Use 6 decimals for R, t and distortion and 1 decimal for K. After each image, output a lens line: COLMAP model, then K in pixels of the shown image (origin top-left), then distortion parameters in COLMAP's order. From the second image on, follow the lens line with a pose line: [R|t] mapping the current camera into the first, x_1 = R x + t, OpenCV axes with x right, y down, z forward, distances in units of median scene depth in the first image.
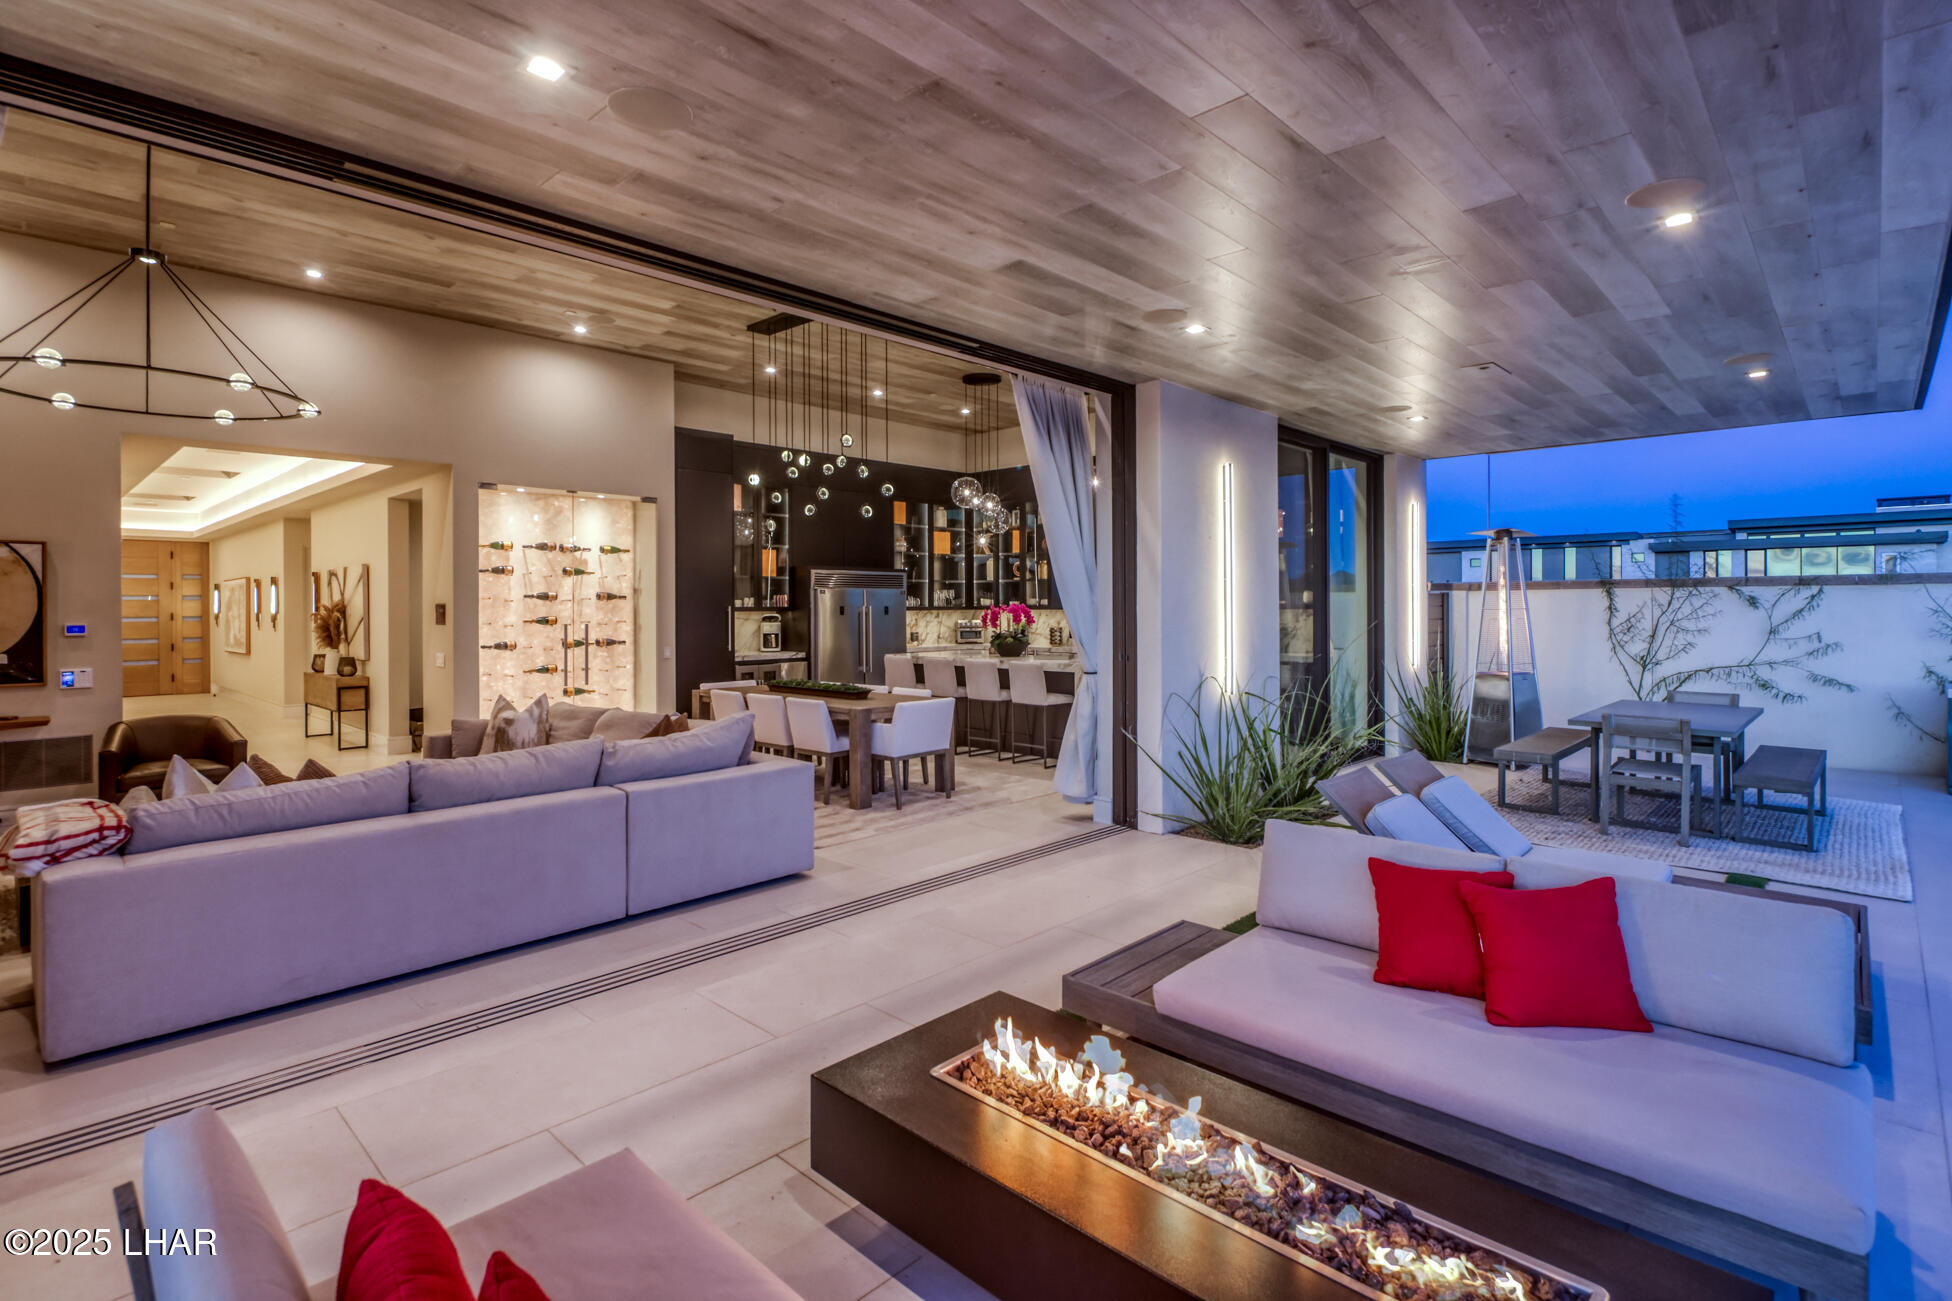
lens RADIAL K [[938.4, 0, 985.5], [0, 938.4, 610.1], [0, 0, 1]] dist [0.007771, -0.005822]
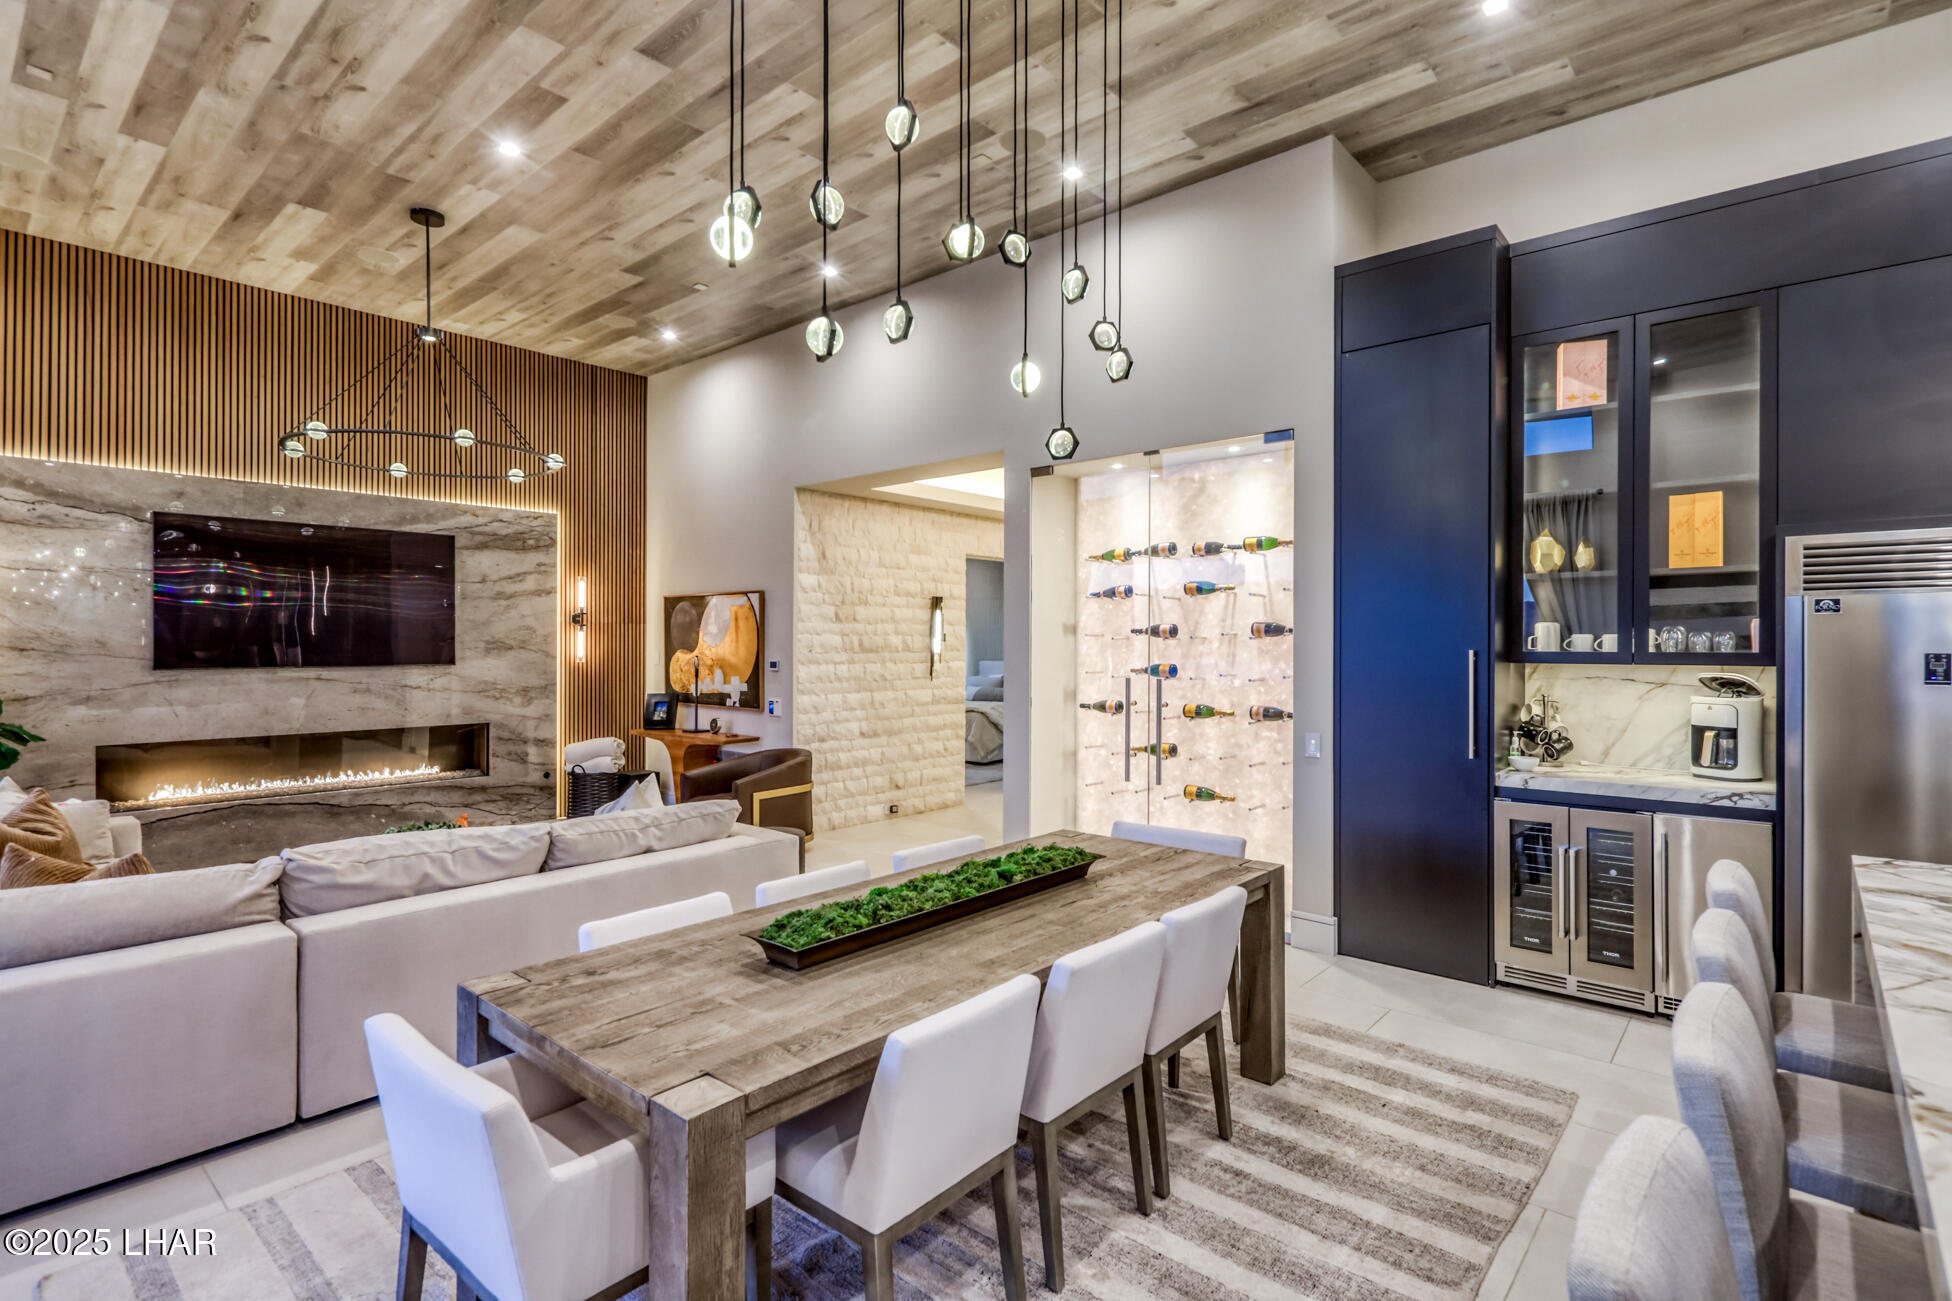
lens RADIAL K [[938.0, 0, 986.3], [0, 938.0, 639.8], [0, 0, 1]] dist [0.005681, -0.005097]
pose [[0.046027, 0.000451, -0.998940, 0.128581], [-0.004649, 0.999989, 0.000237, -0.007723], [0.998929, 0.004633, 0.046028, 0.794652]]
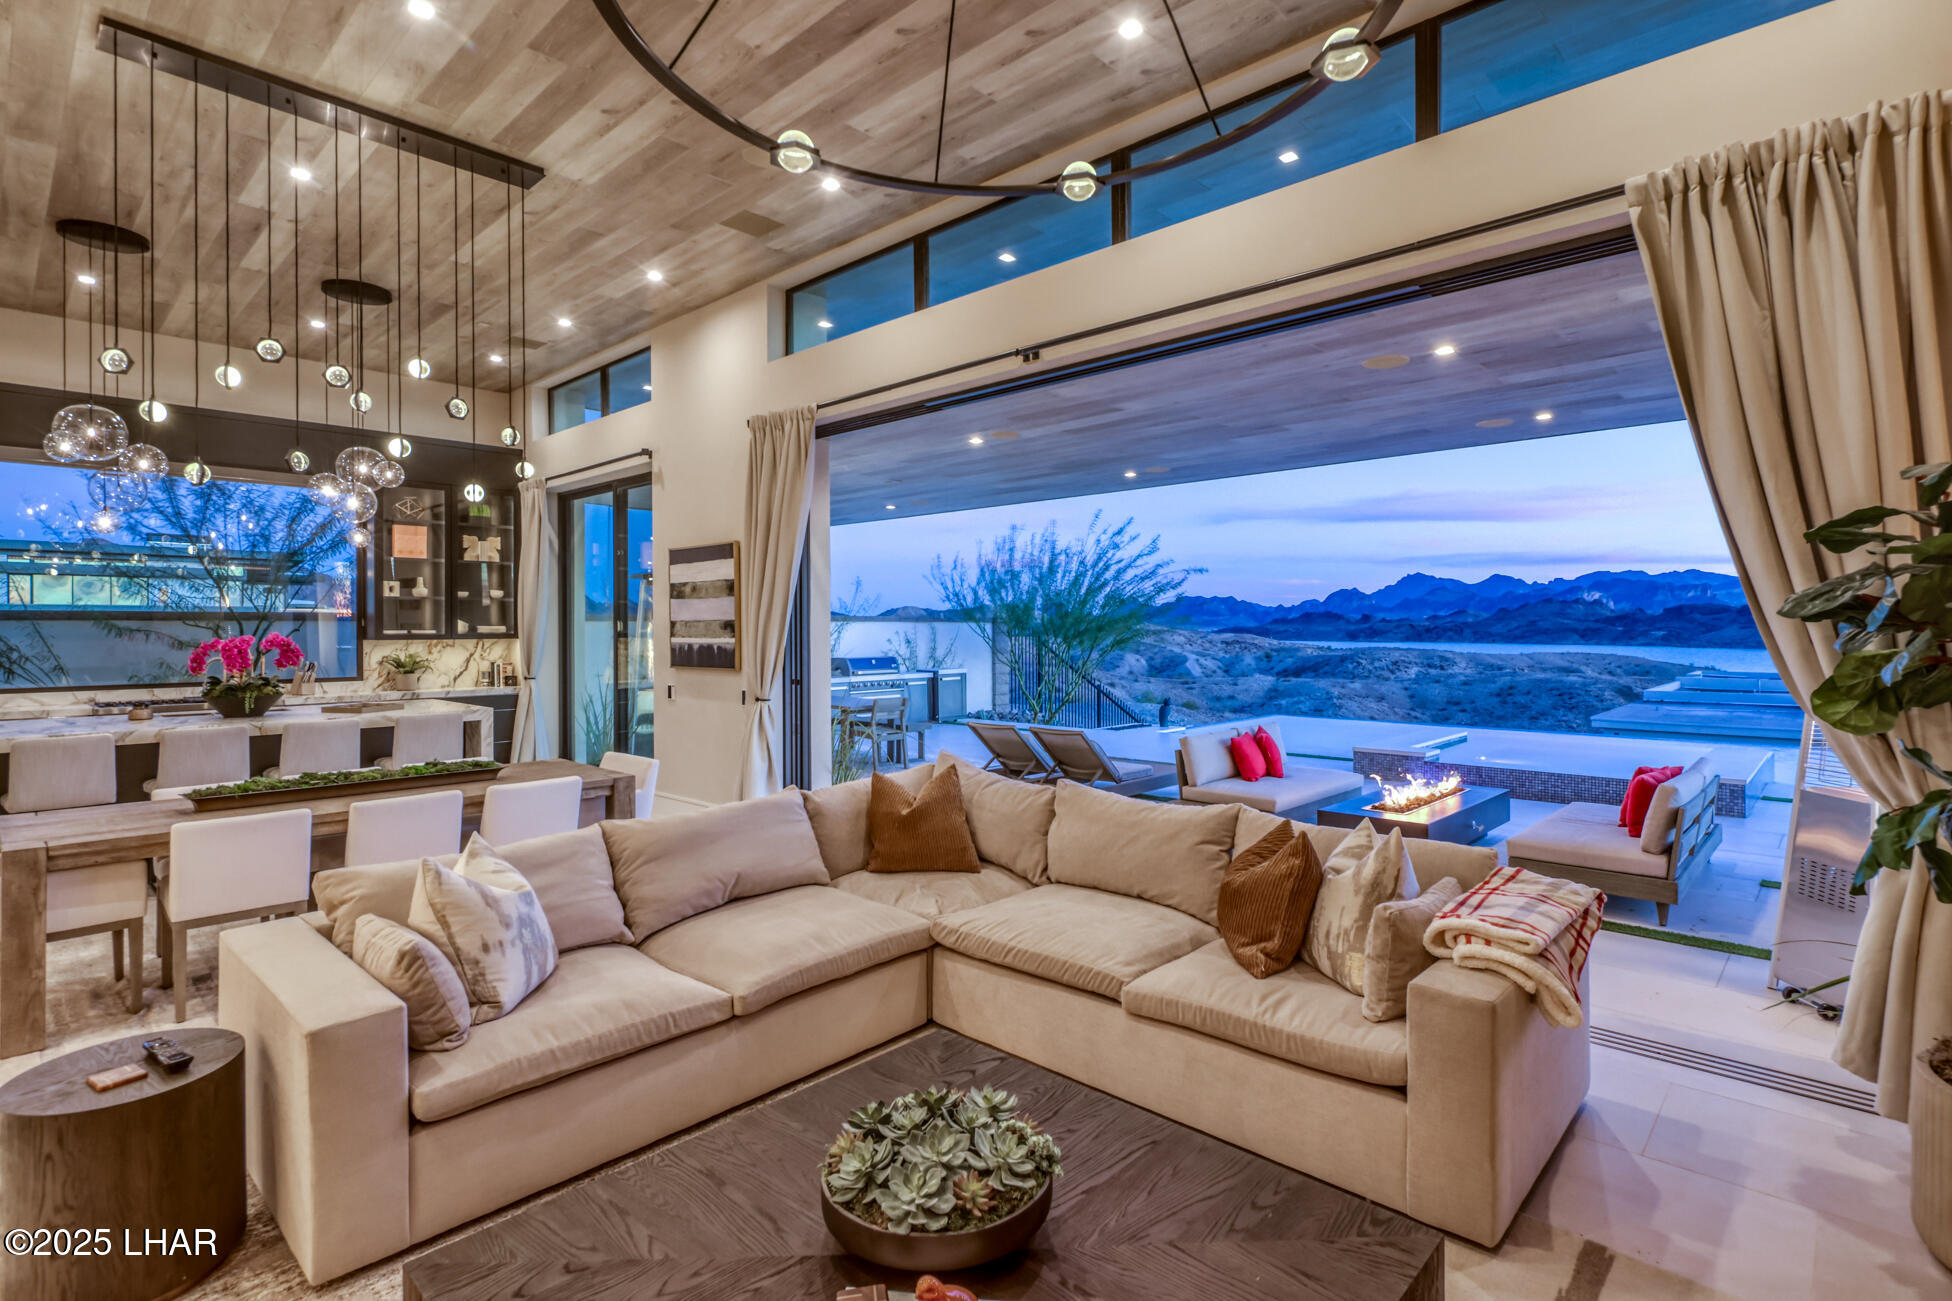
lens RADIAL K [[940.9, 0, 987.6], [0, 940.9, 633.0], [0, 0, 1]] dist [0.003524, -0.002058]
pose [[-0.009155, 0.000004, 0.999958, -0.603004], [0.008070, 0.999967, 0.000070, -0.003113], [-0.999926, 0.008071, -0.009155, 0.496867]]
